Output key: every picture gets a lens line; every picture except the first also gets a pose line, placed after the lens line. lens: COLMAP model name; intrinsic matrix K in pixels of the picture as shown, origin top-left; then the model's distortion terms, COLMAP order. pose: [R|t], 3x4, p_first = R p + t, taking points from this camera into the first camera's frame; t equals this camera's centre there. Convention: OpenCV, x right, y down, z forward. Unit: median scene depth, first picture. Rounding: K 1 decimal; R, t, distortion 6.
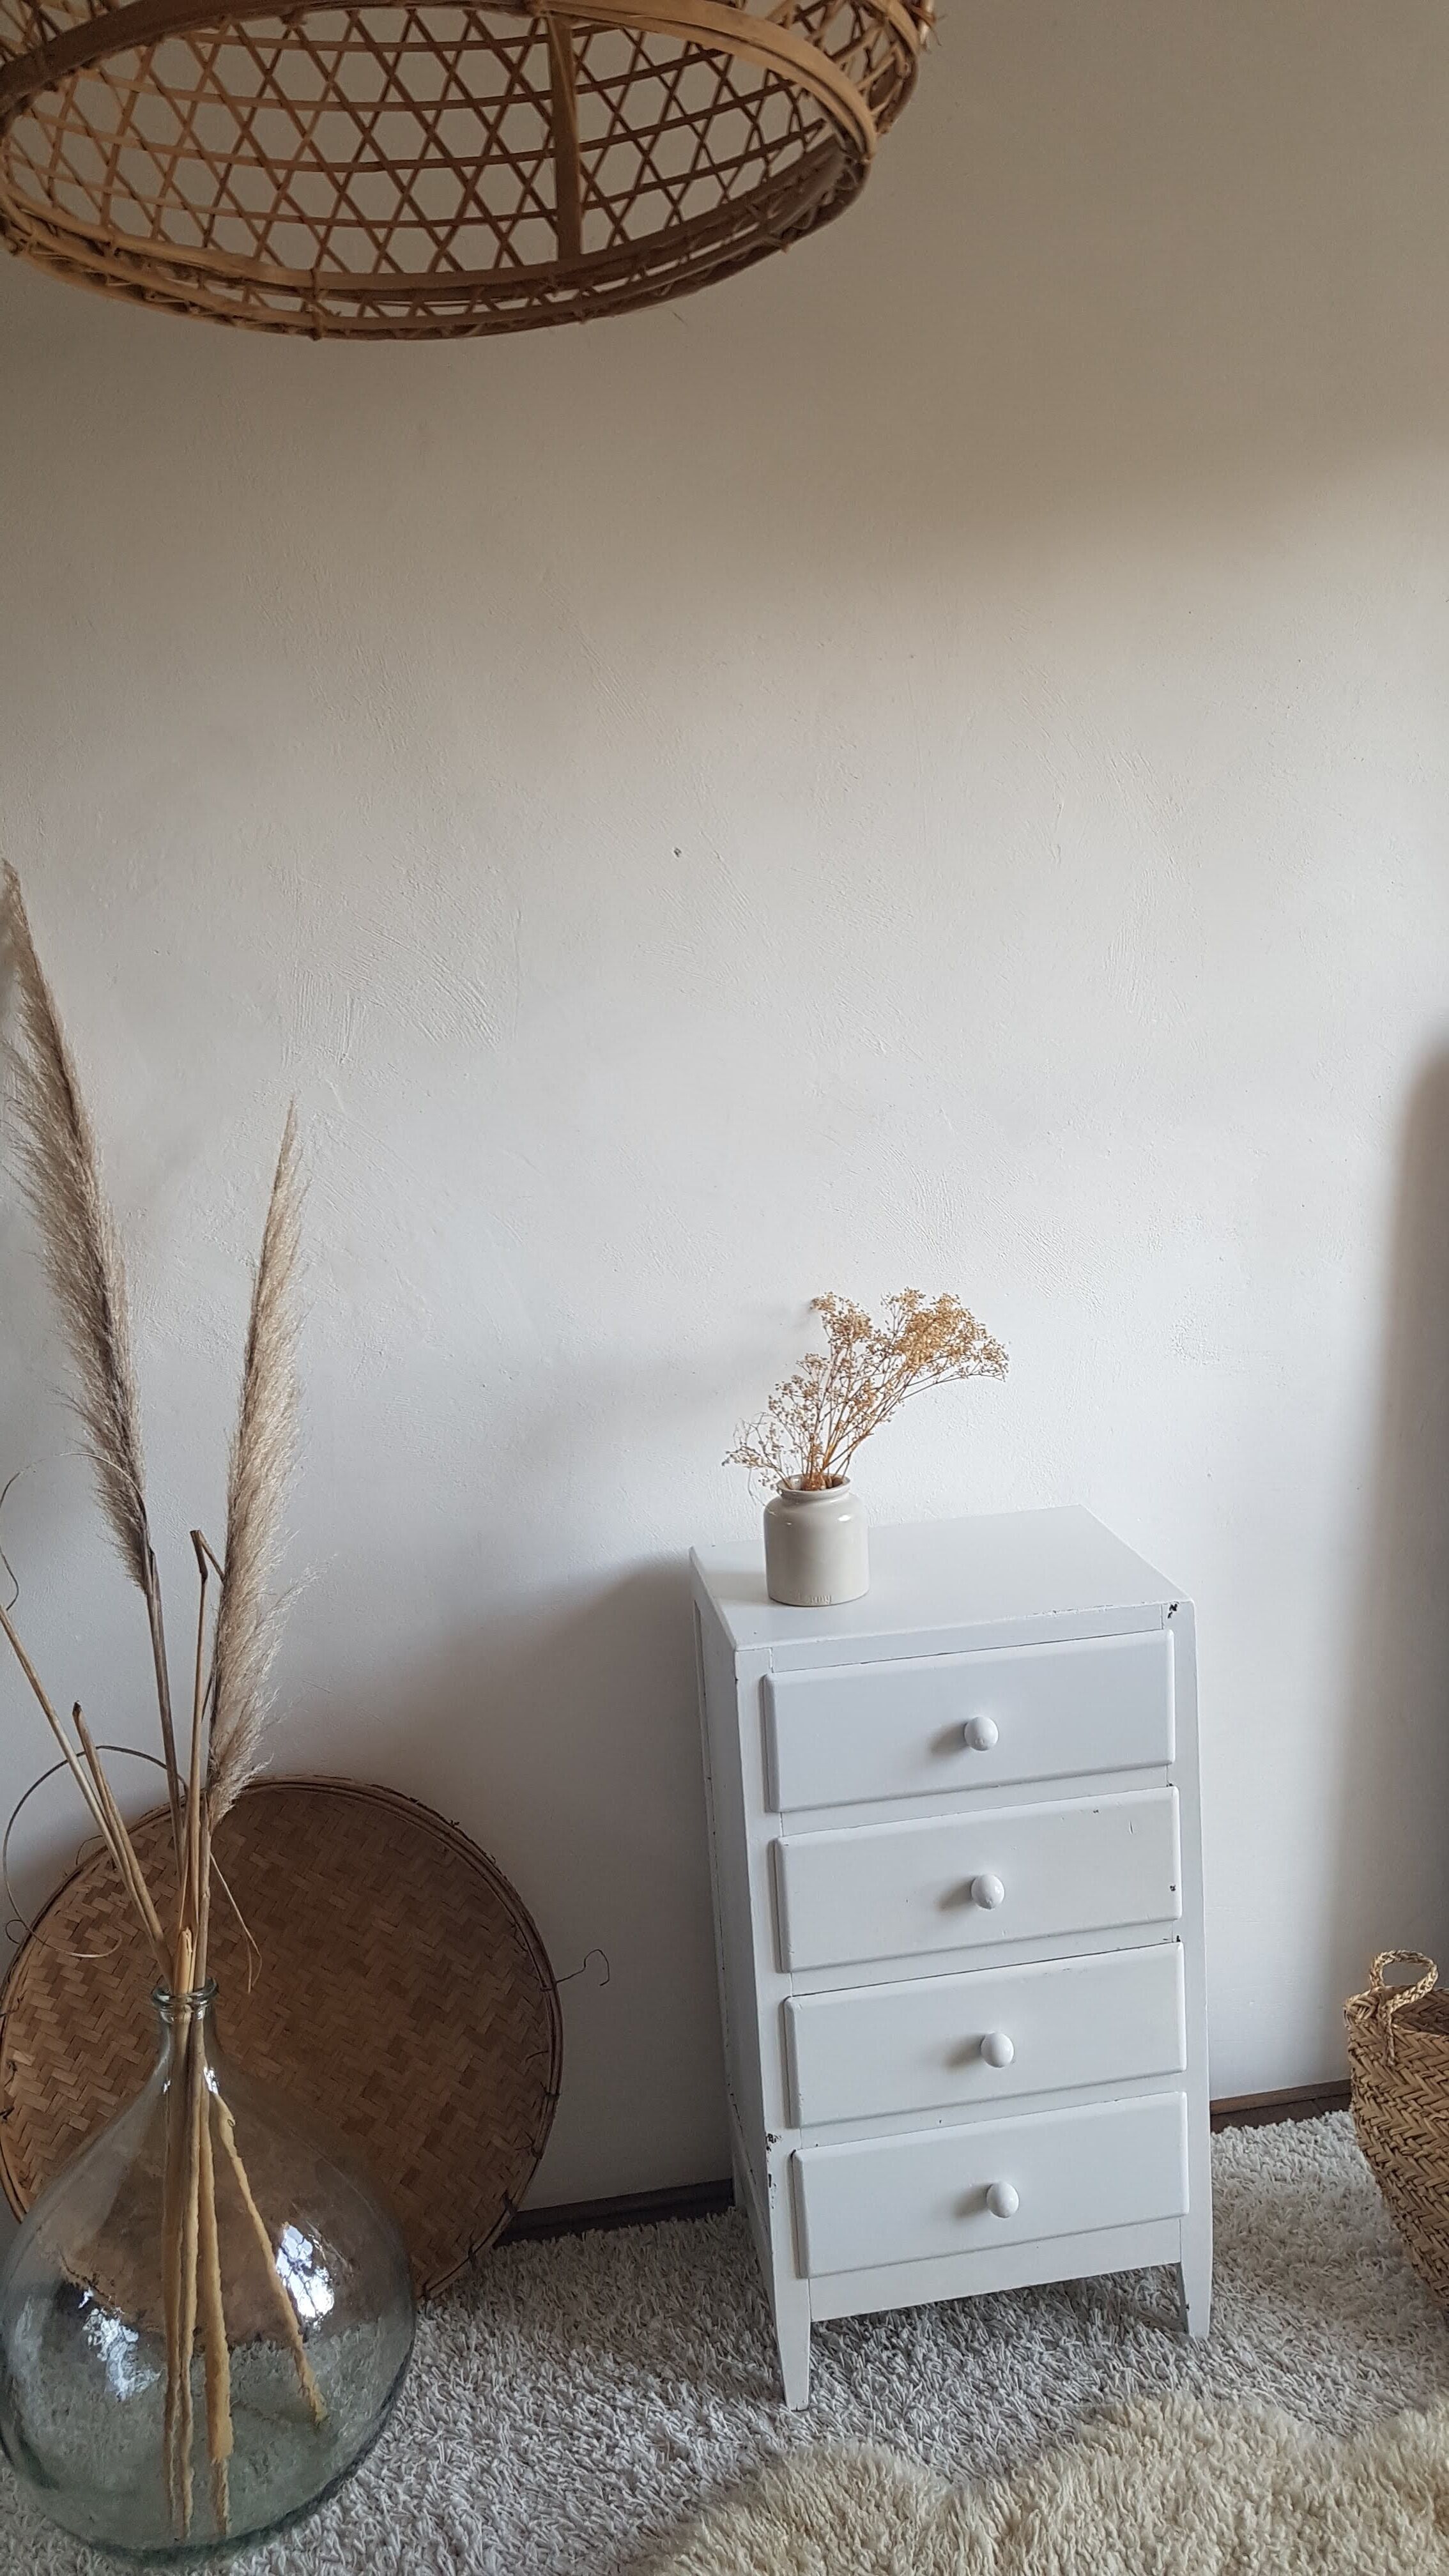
lens RADIAL K [[2059.8, 0, 784.7], [0, 2059.8, 1263.7], [0, 0, 1]] dist [0.008411, 0.003821]
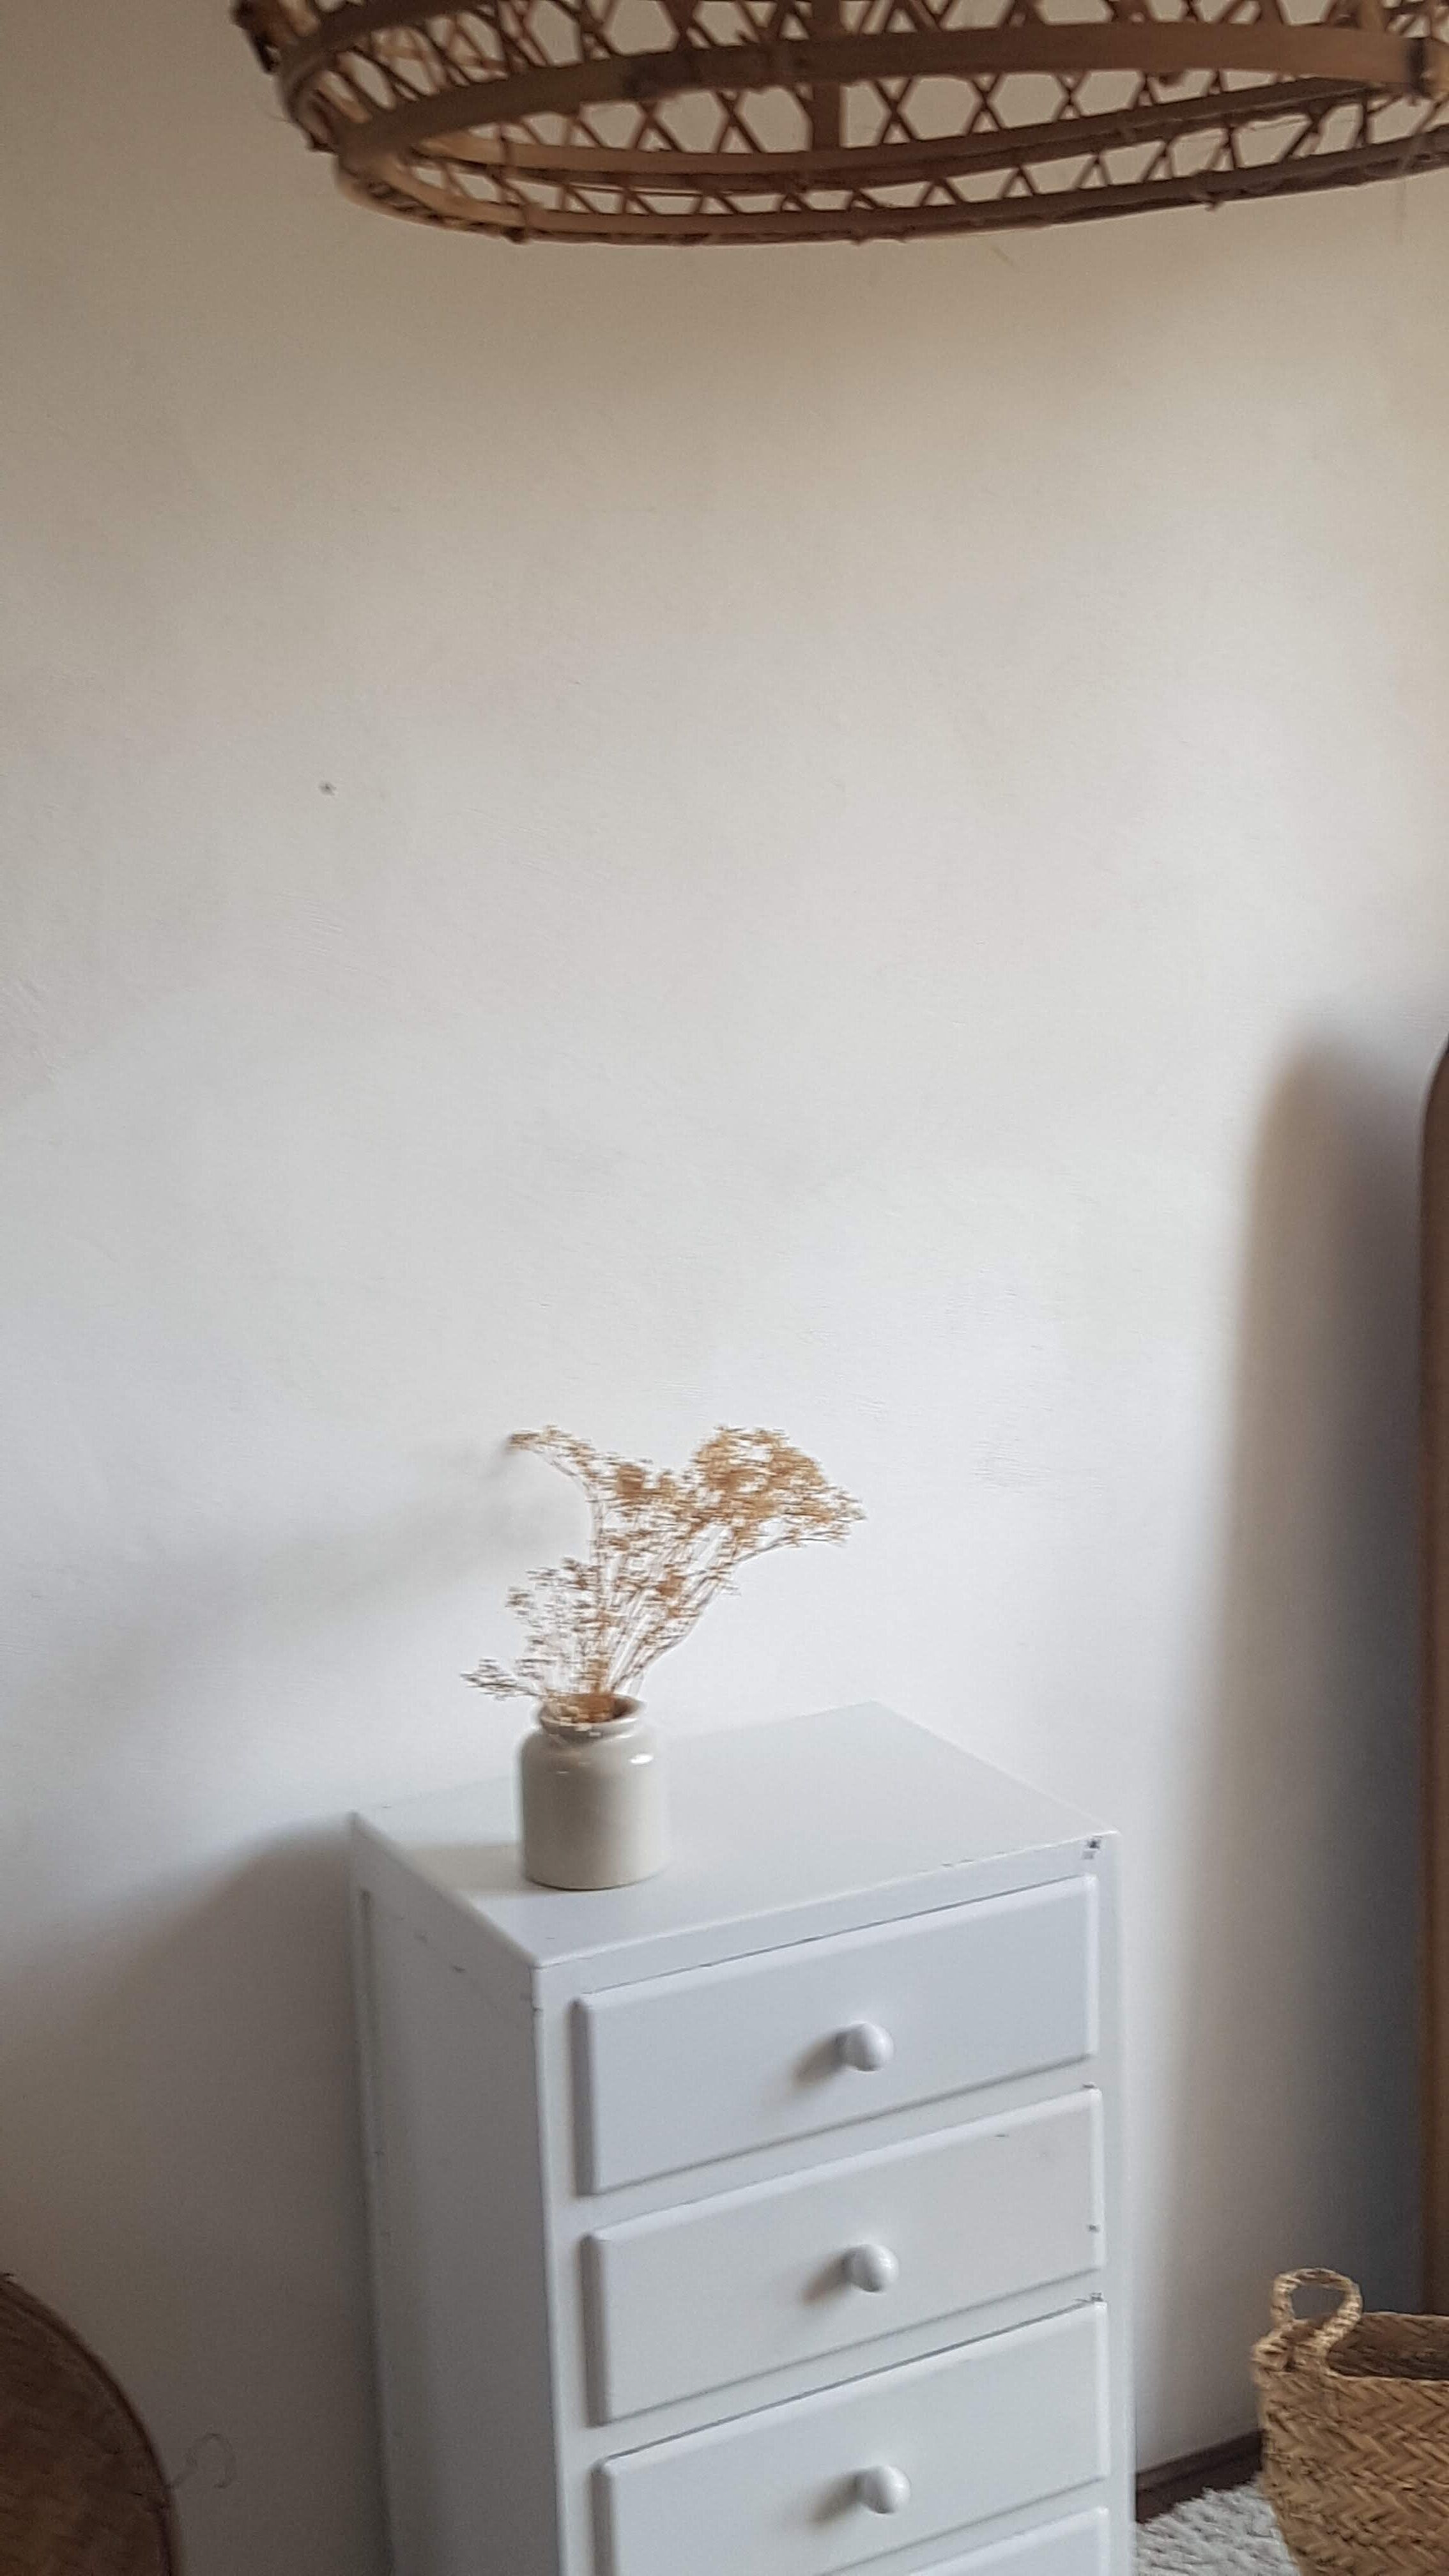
lens RADIAL K [[3159.1, 0, 793.0], [0, 3159.1, 1226.7], [0, 0, 1]] dist [0.029465, -0.001960]
pose [[0.948063, -0.030329, 0.316633, -0.256422], [0.032881, 0.999456, -0.002719, -0.051910], [-0.316379, 0.012989, 0.948544, -0.035156]]
